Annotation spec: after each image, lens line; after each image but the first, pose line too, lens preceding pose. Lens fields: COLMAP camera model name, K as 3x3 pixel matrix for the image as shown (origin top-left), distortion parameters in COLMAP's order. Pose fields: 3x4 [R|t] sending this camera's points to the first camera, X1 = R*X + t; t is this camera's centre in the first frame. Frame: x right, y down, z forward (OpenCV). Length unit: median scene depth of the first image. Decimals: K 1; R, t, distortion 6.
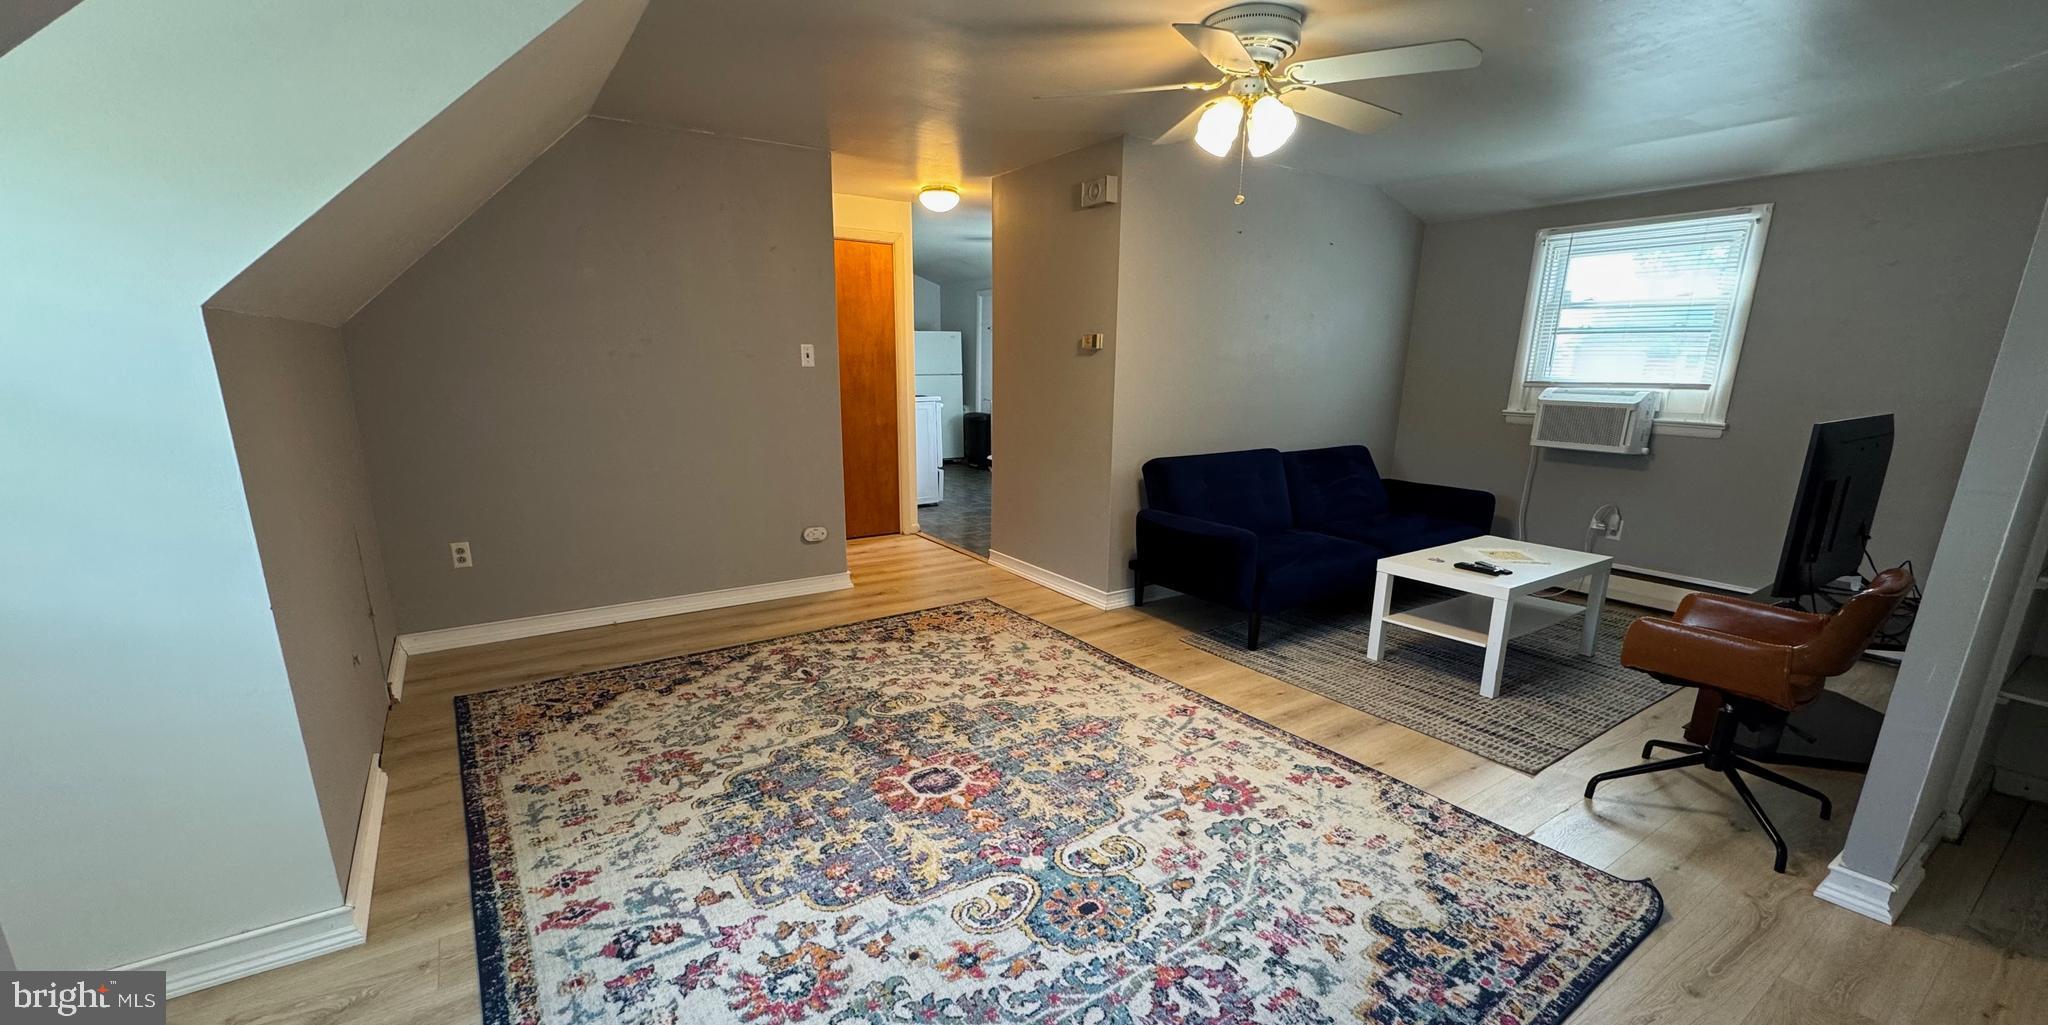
lens RADIAL K [[815.0, 0, 1030.7], [0, 815.0, 578.8], [0, 0, 1]] dist [-0.002699, -0.000009]
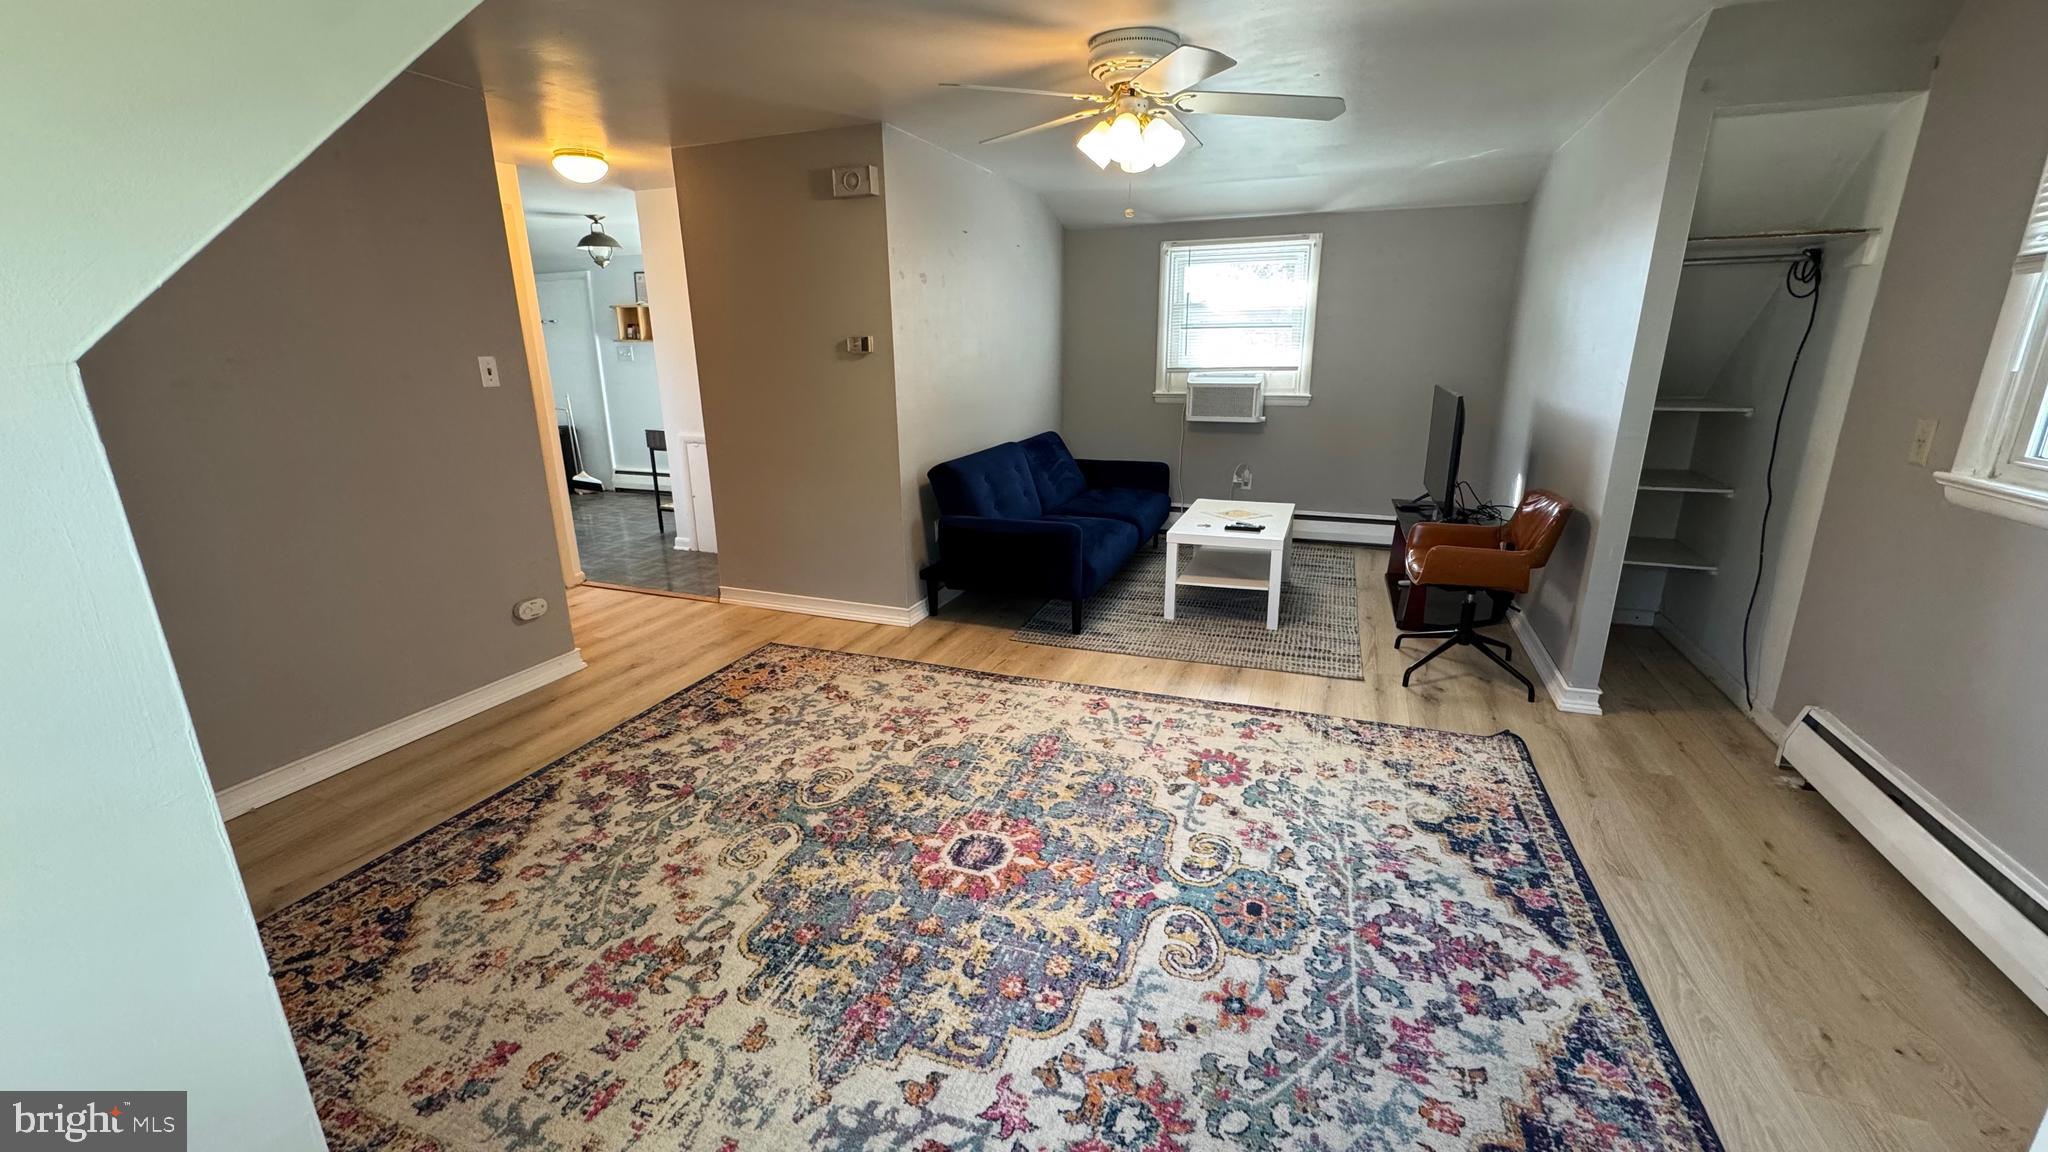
lens RADIAL K [[813.7, 0, 1027.6], [0, 813.7, 575.6], [0, 0, 1]] dist [-0.003334, 0.000239]
pose [[0.819975, -0.176178, 0.544611, -0.453917], [0.168413, 0.983596, 0.064621, -0.087952], [-0.547063, 0.038732, 0.836195, 0.194732]]
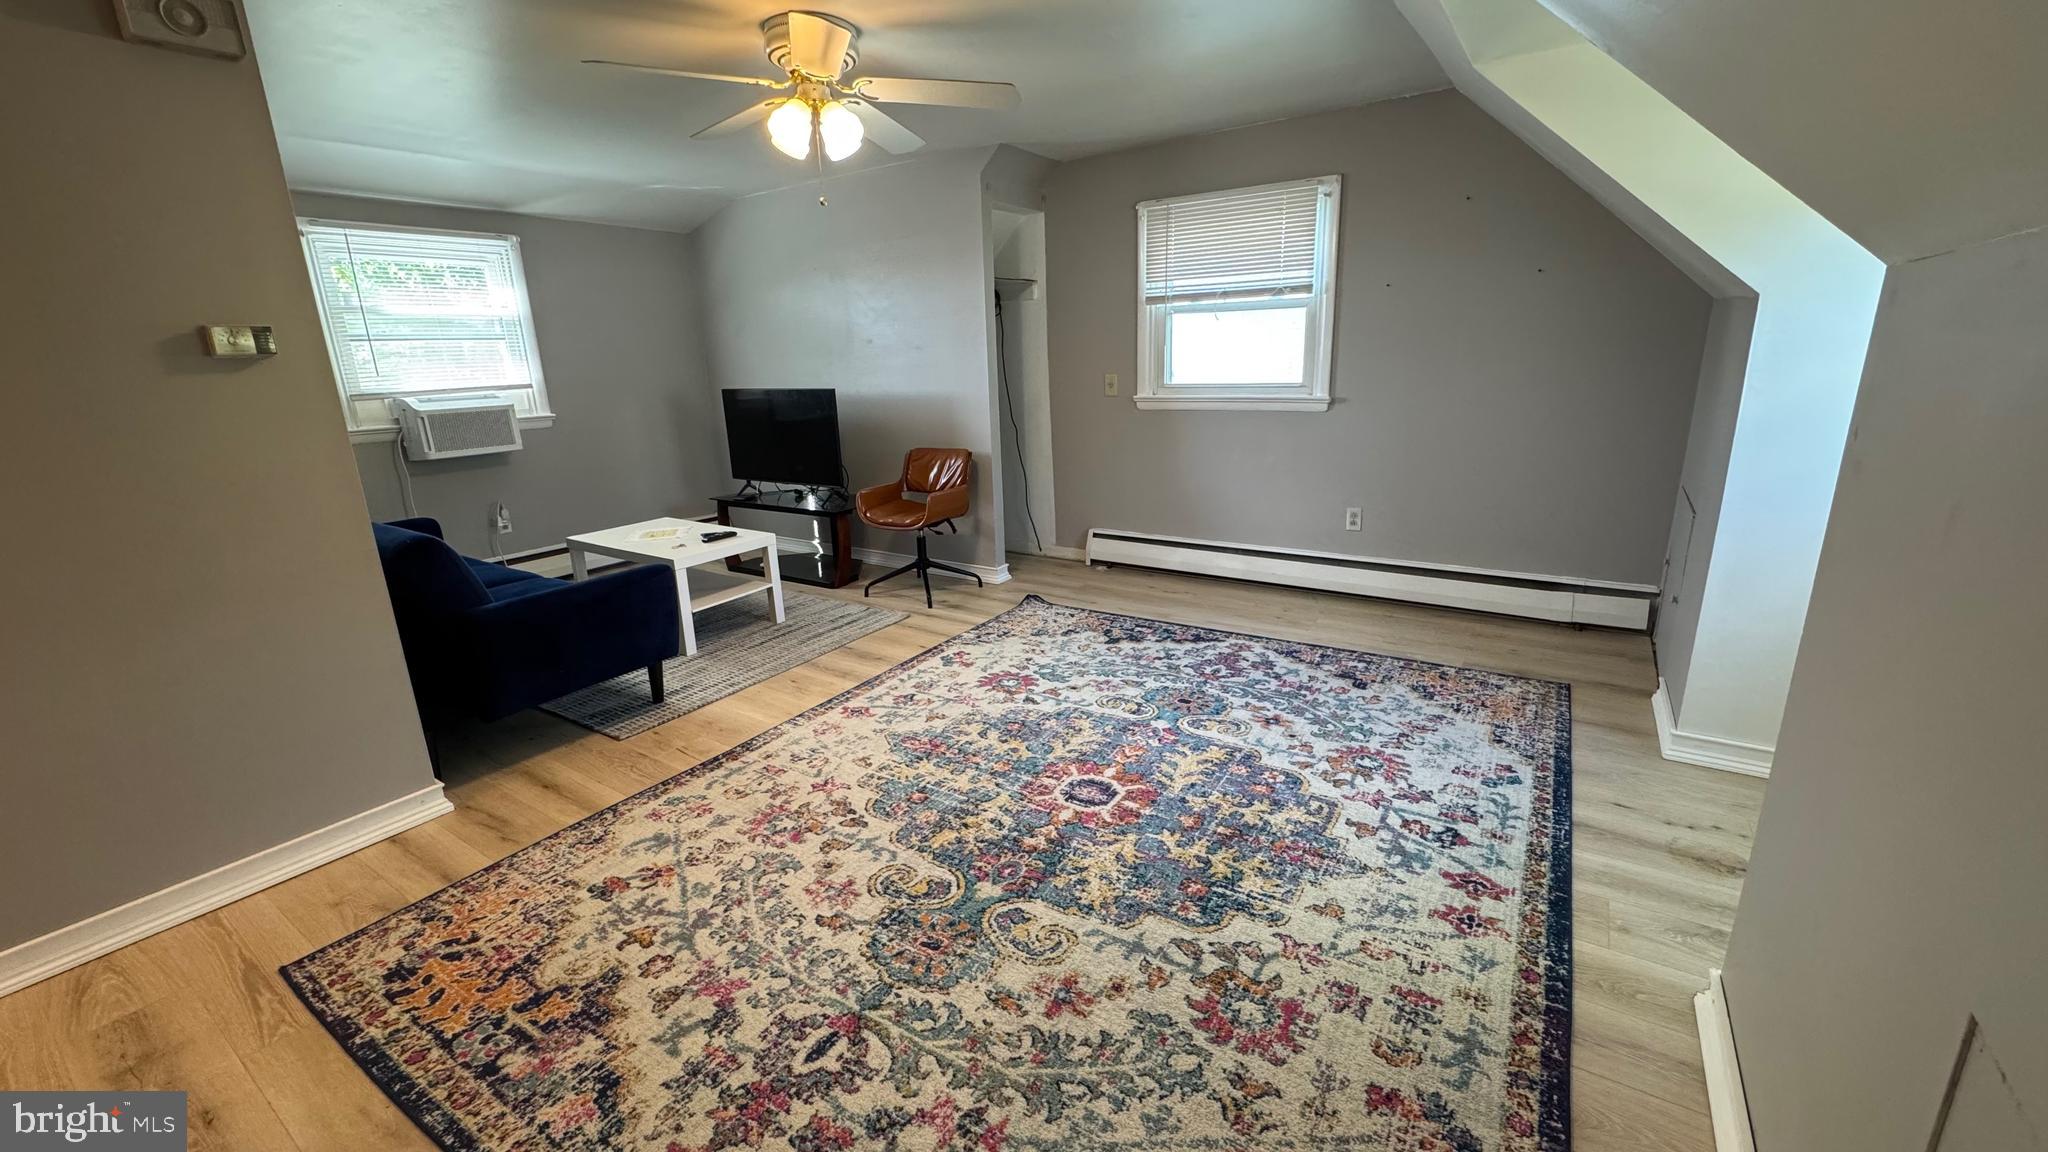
lens RADIAL K [[813.7, 0, 1027.9], [0, 813.7, 572.6], [0, 0, 1]] dist [-0.003334, 0.000239]
pose [[-0.368849, -0.242592, 0.897273, -0.794336], [0.271884, 0.894960, 0.353732, -0.304441], [-0.888836, 0.374428, -0.264149, 1.099106]]
